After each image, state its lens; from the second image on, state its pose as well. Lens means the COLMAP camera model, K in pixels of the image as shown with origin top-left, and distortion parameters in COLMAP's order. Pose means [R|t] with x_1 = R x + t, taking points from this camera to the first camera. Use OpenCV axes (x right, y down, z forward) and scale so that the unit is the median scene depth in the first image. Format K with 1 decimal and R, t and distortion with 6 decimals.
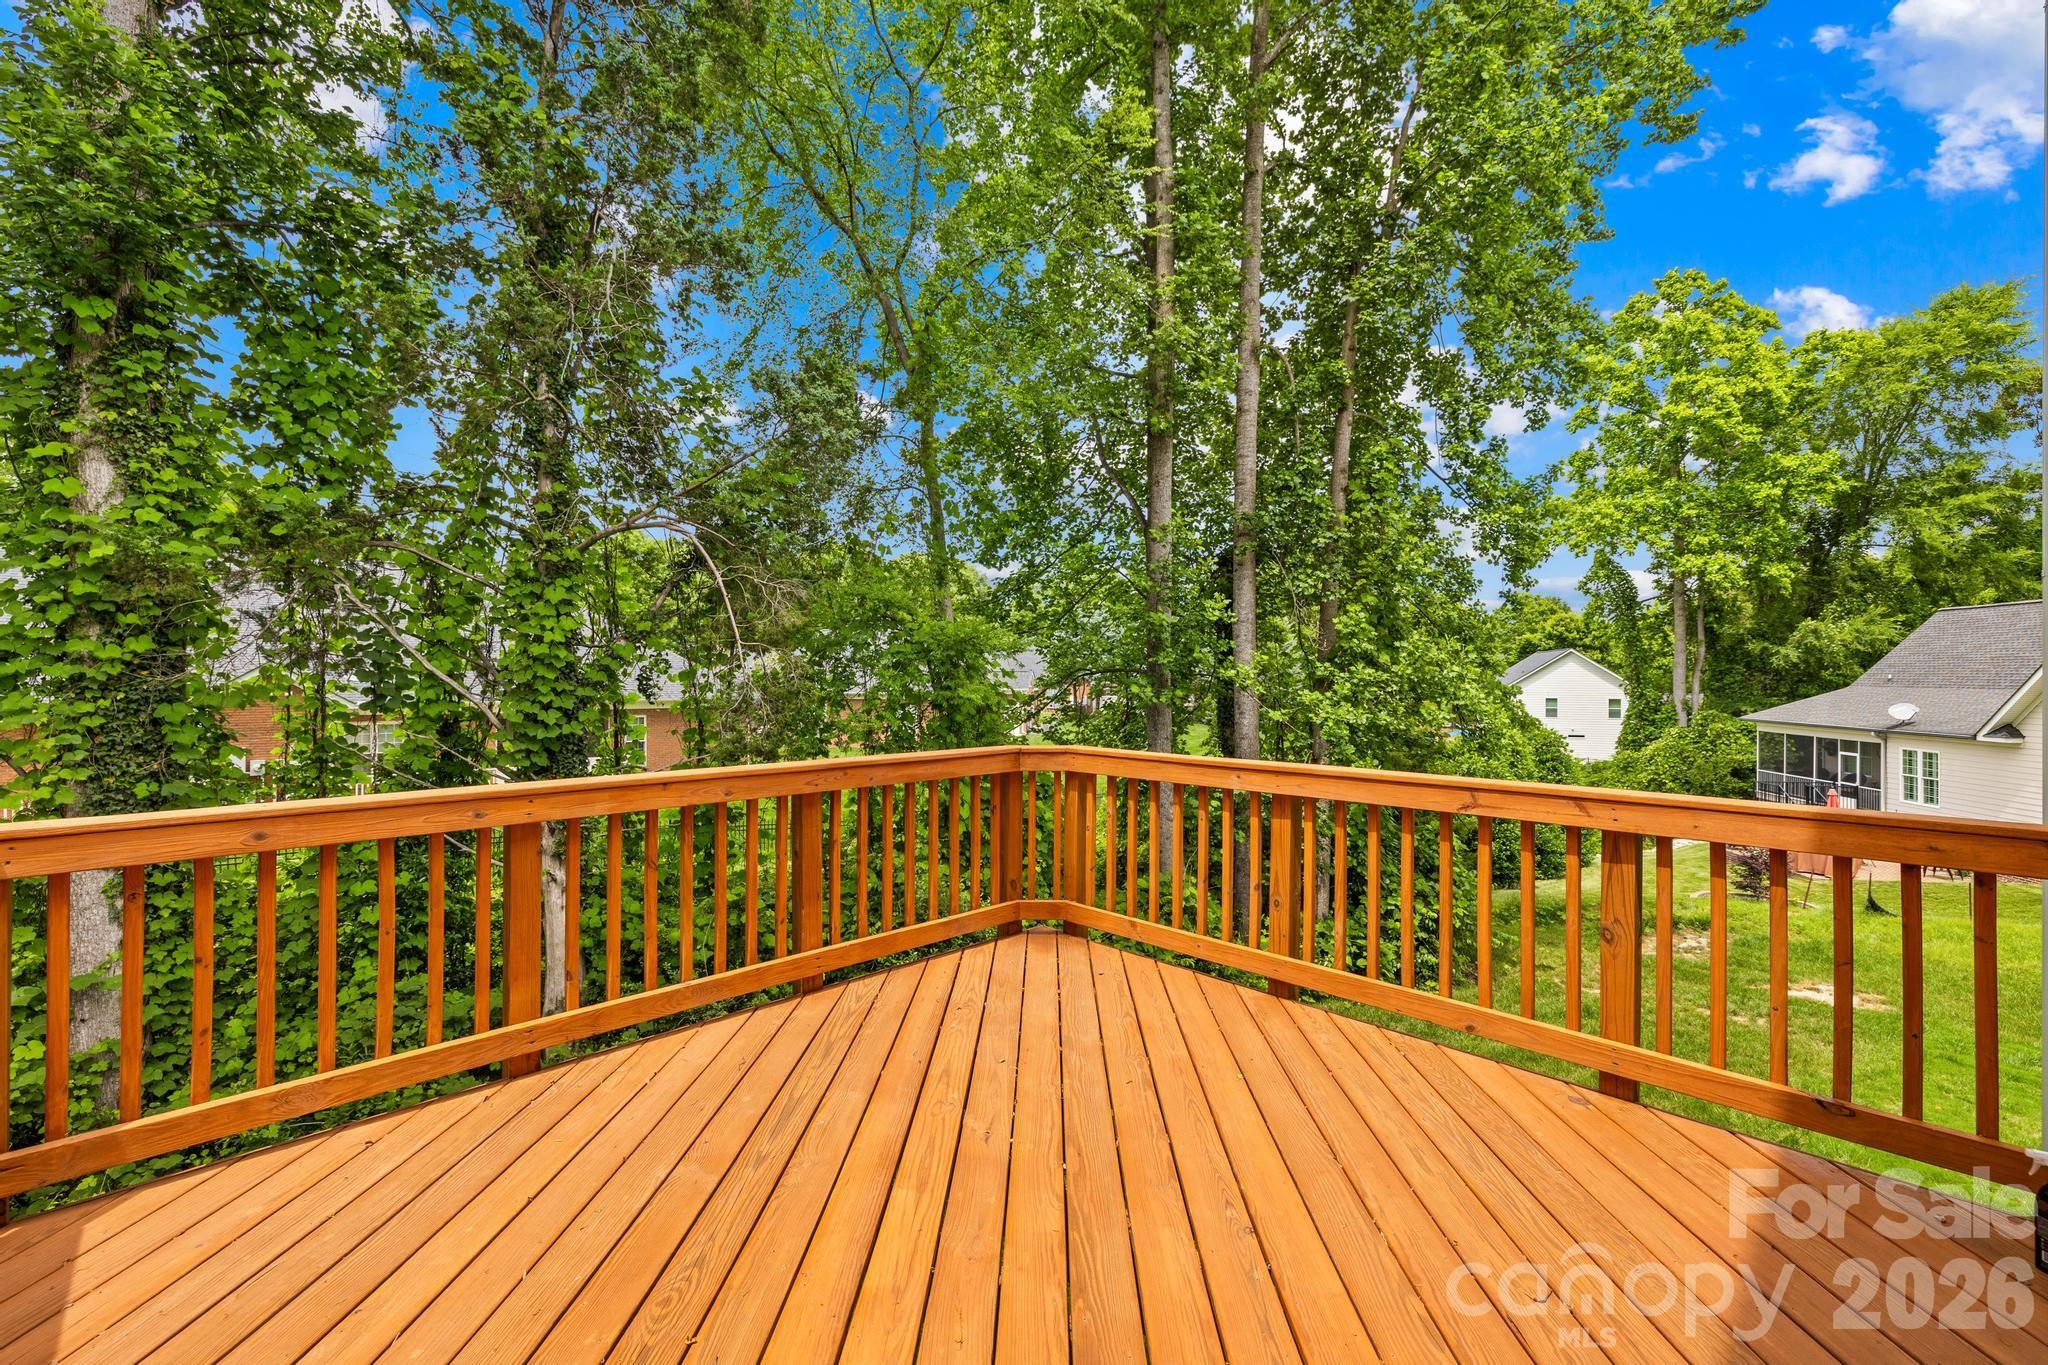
lens RADIAL K [[874.4, 0, 1017.0], [0, 874.4, 671.1], [0, 0, 1]] dist [0.000032, 0.000979]
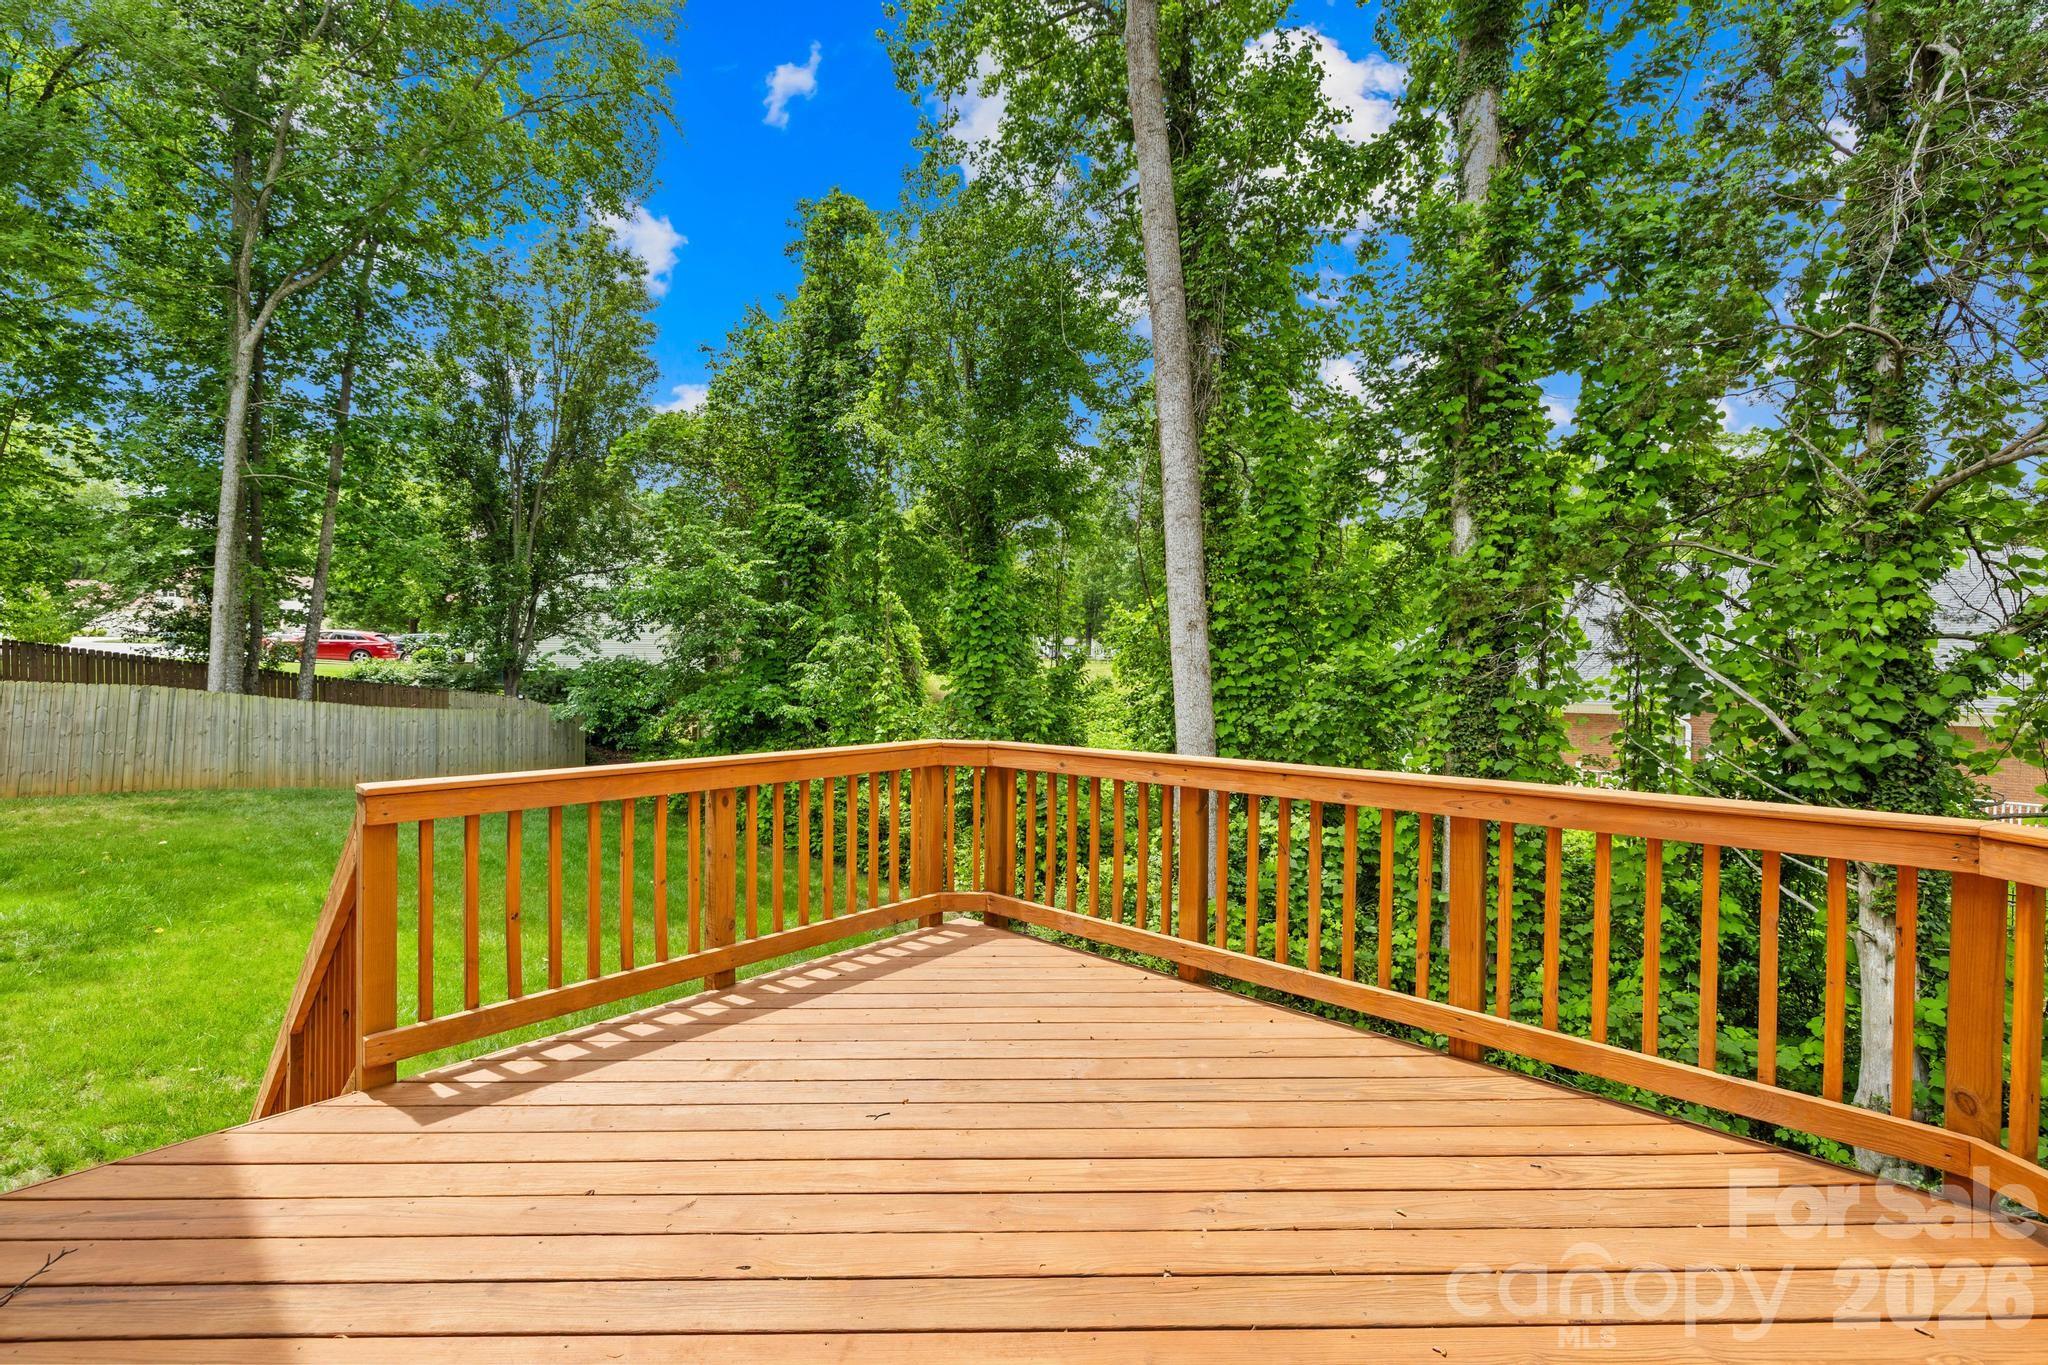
lens RADIAL K [[874.4, 0, 1028.1], [0, 874.4, 687.2], [0, 0, 1]] dist [0.000032, 0.000979]
pose [[0.055775, 0.017478, -0.998290, 0.229039], [-0.005067, 0.999839, 0.017222, 0.002946], [0.998431, 0.004097, 0.055854, 0.225680]]
